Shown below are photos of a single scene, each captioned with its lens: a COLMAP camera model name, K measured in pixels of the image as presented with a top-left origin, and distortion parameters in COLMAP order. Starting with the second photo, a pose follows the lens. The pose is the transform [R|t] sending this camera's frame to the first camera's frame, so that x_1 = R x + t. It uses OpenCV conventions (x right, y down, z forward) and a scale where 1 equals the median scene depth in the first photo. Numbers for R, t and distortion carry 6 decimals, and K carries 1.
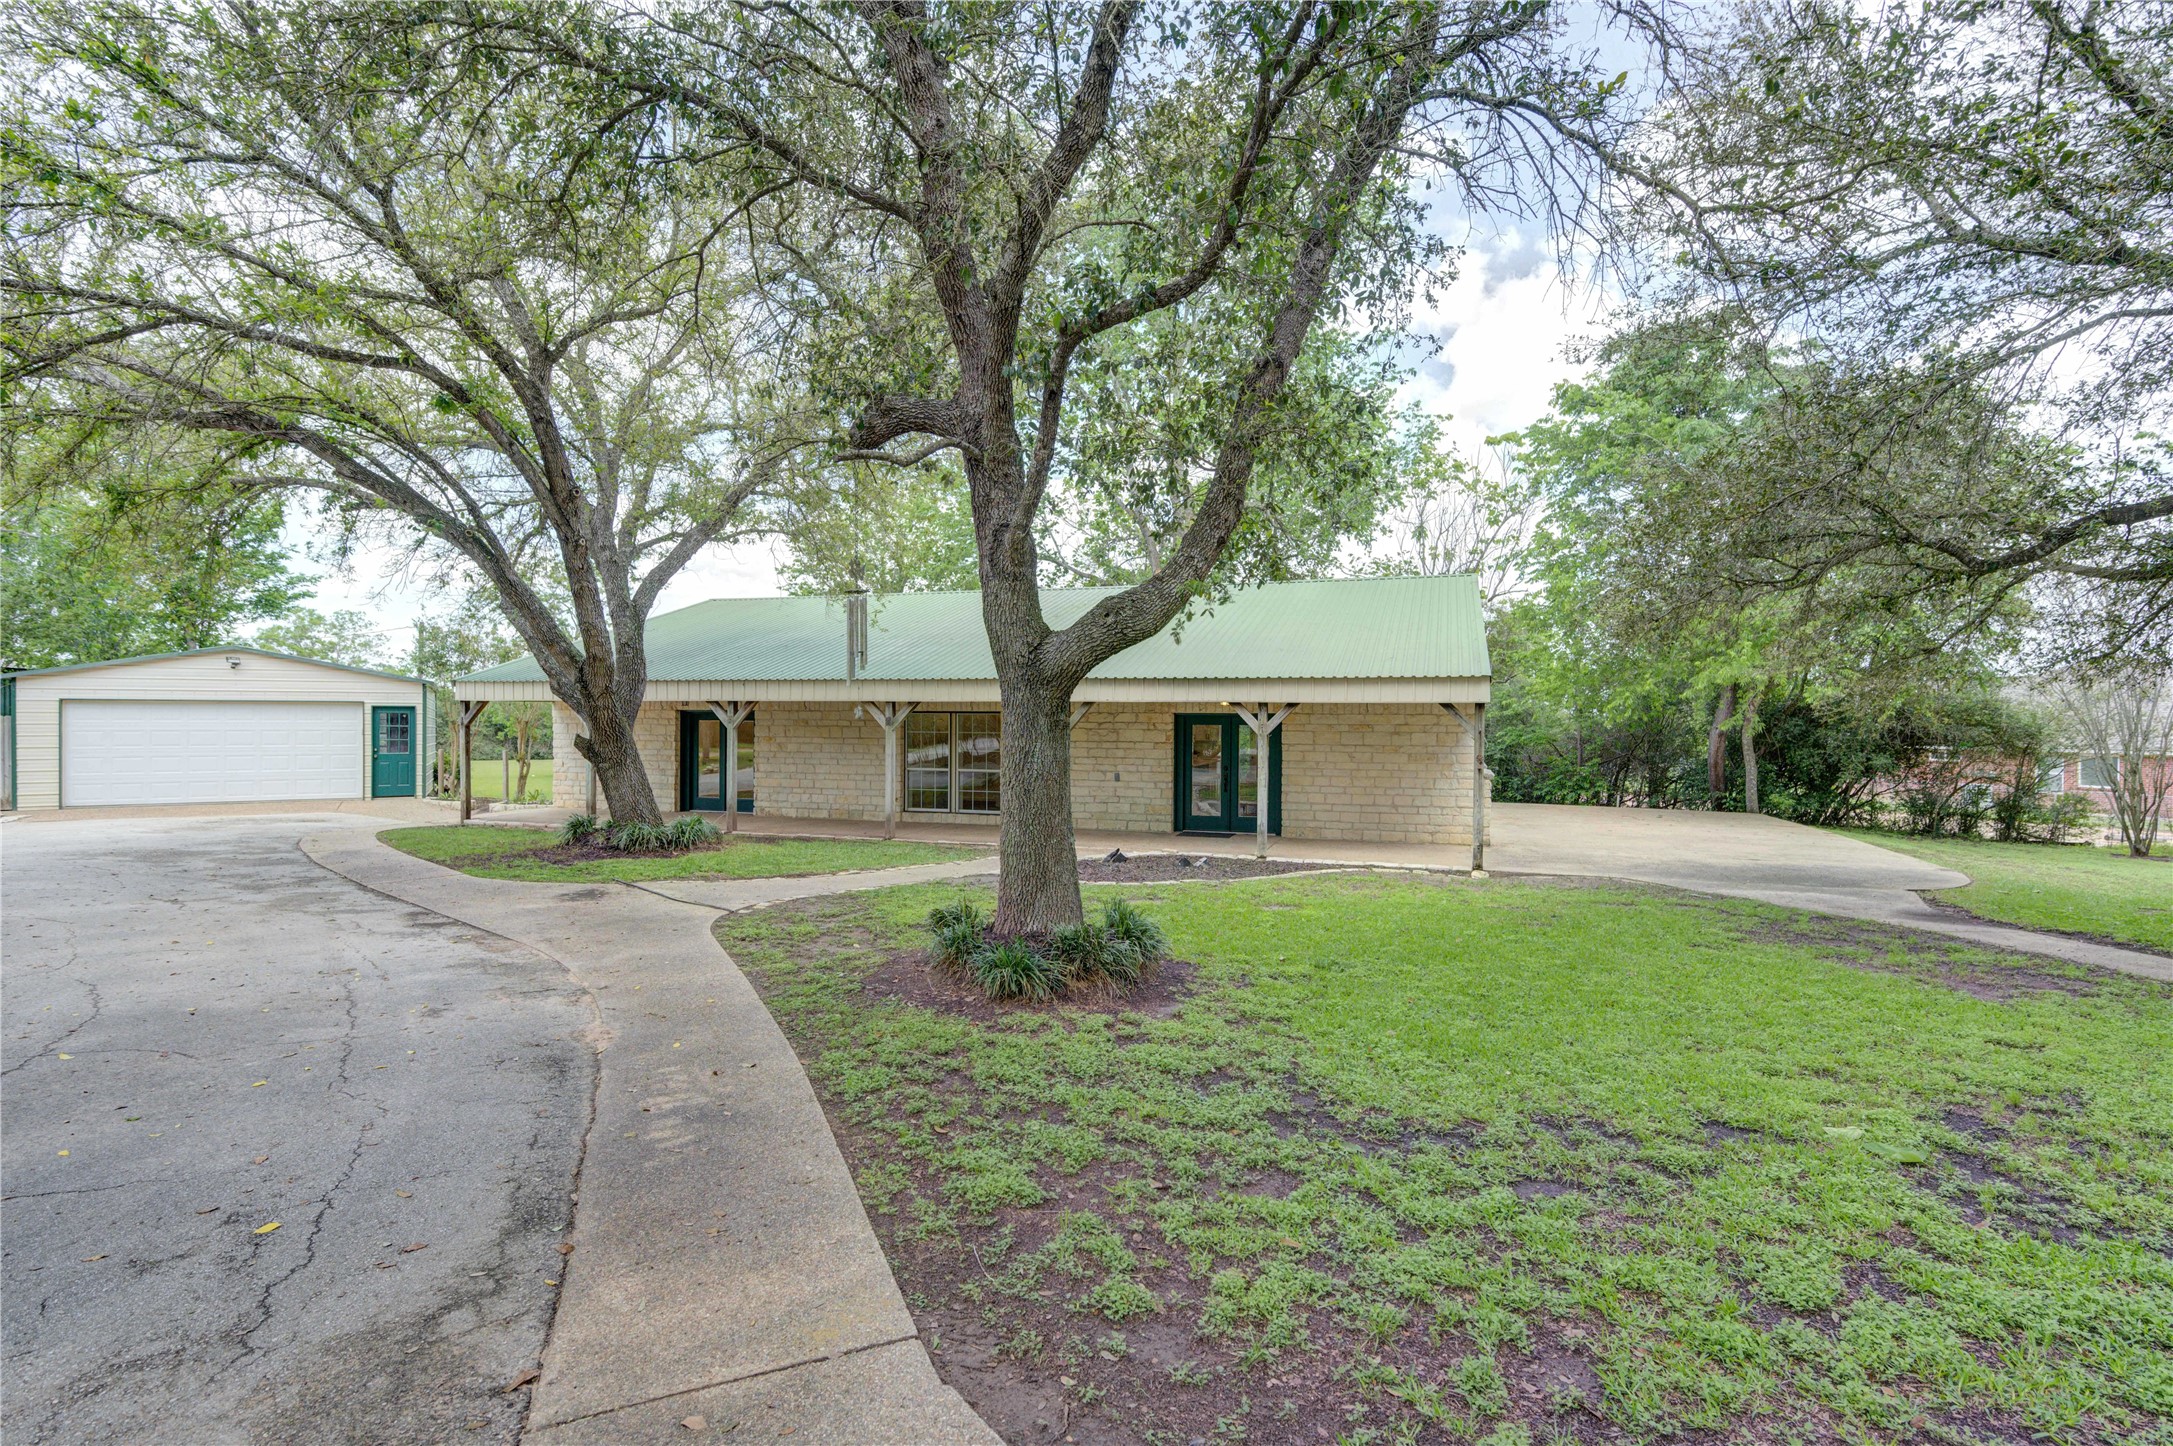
lens RADIAL K [[1062.1, 0, 1096.6], [0, 1062.1, 727.7], [0, 0, 1]] dist [0.015344, 0.000035]
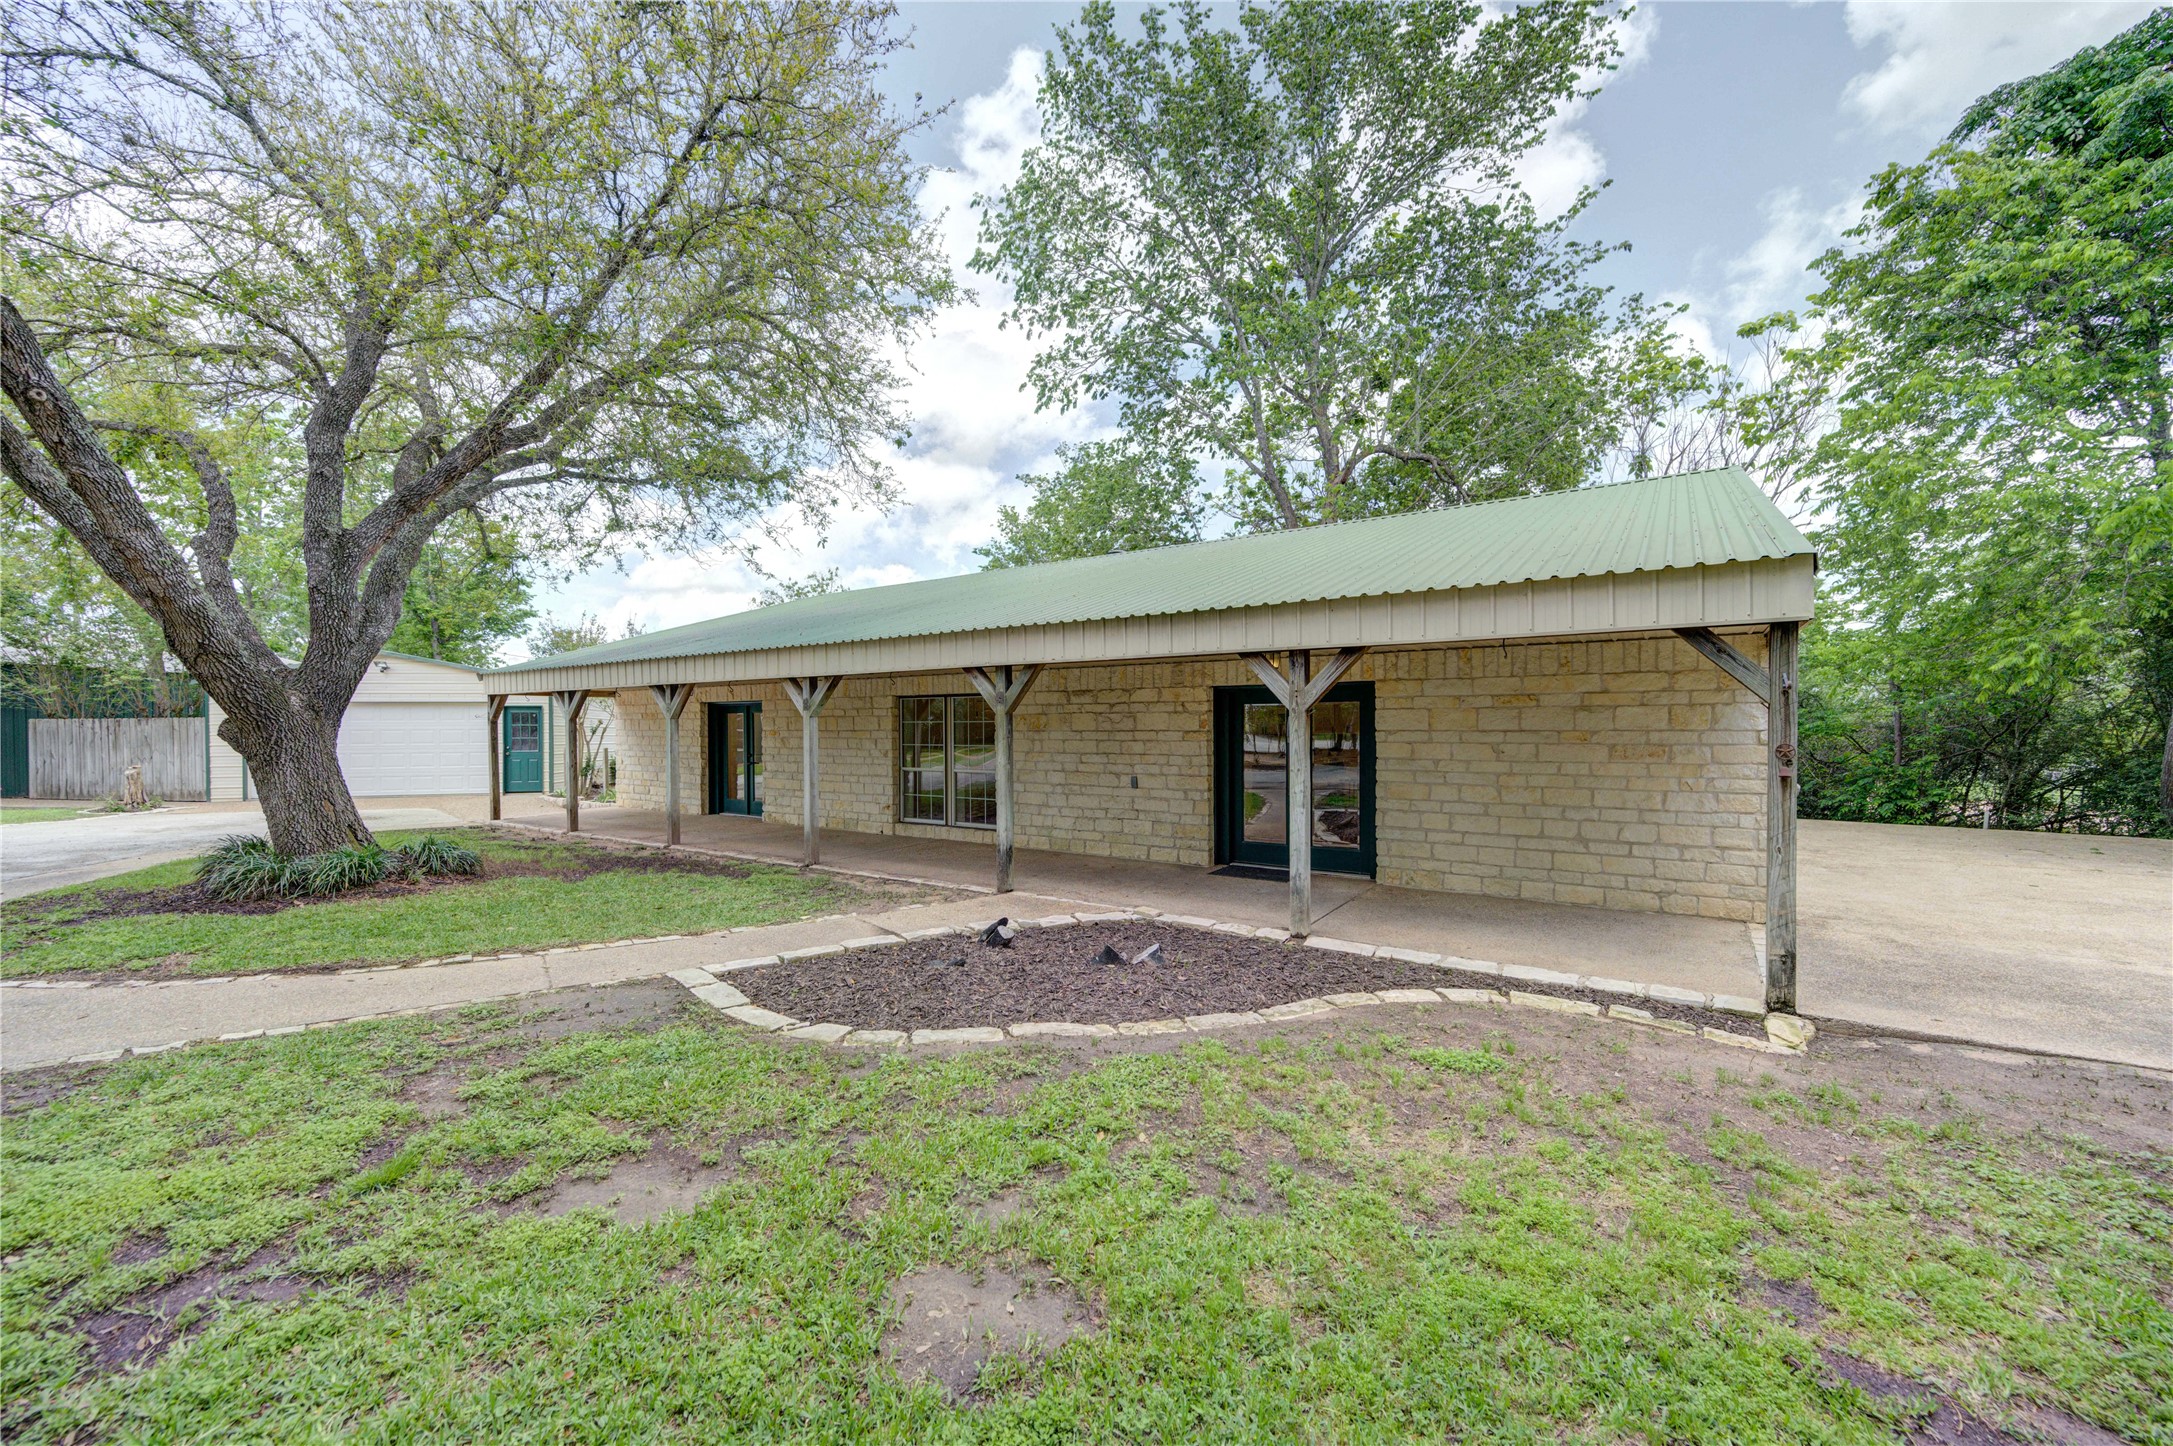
lens RADIAL K [[842.7, 0, 1099.4], [0, 842.7, 729.3], [0, 0, 1]] dist [0.003347, -0.000732]
pose [[0.959851, -0.009059, -0.280363, 0.149215], [0.008189, 0.999957, -0.004274, 0.014583], [0.280390, 0.001807, 0.959885, 0.467252]]
